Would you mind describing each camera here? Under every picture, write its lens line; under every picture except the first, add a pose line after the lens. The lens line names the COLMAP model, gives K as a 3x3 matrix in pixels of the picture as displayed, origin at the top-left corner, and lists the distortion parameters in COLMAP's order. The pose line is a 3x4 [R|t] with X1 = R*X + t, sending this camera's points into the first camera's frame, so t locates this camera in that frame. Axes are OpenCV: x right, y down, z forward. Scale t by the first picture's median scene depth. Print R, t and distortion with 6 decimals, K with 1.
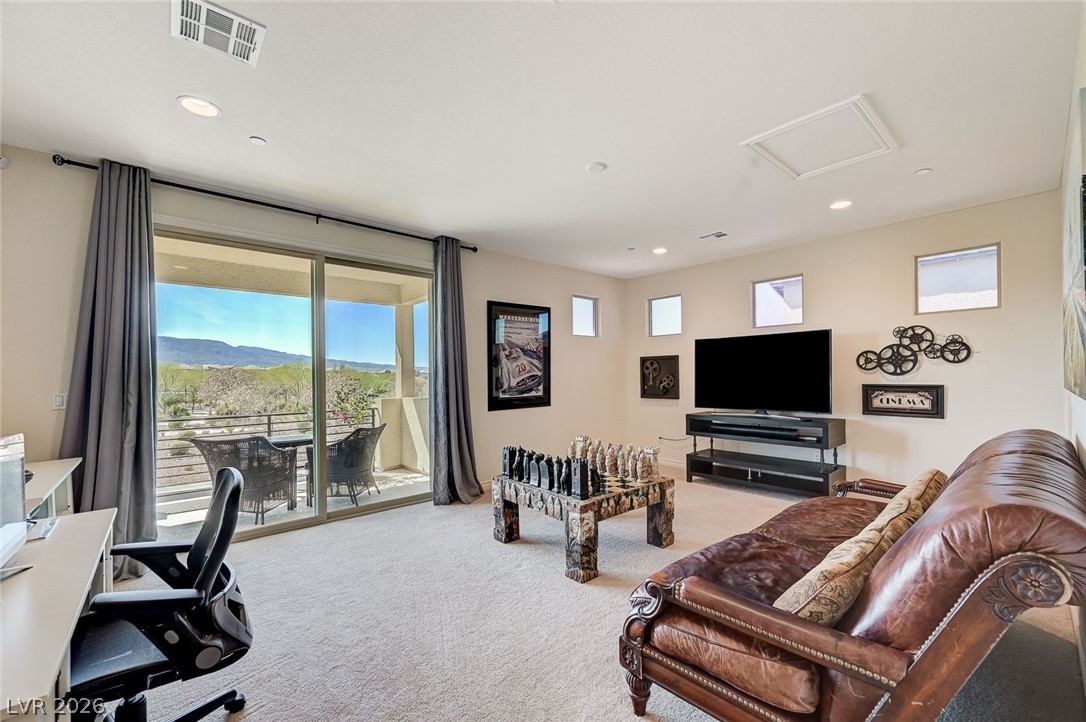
lens RADIAL K [[426.8, 0, 549.6], [0, 426.8, 369.9], [0, 0, 1]] dist [-0.003227, -0.001171]
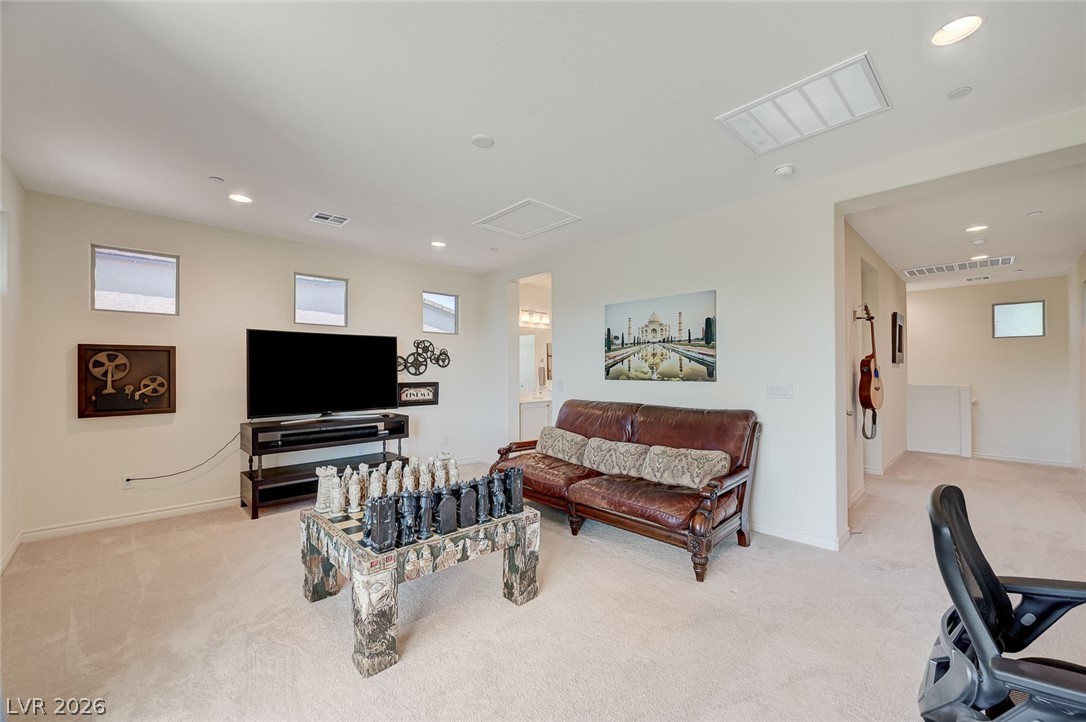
lens RADIAL K [[426.8, 0, 547.7], [0, 426.8, 363.2], [0, 0, 1]] dist [-0.003227, -0.001171]
pose [[-0.036129, 0.028606, 0.998938, -0.555765], [-0.007745, 0.999552, -0.028904, 0.009539], [-0.999317, -0.008781, -0.035891, 0.642733]]
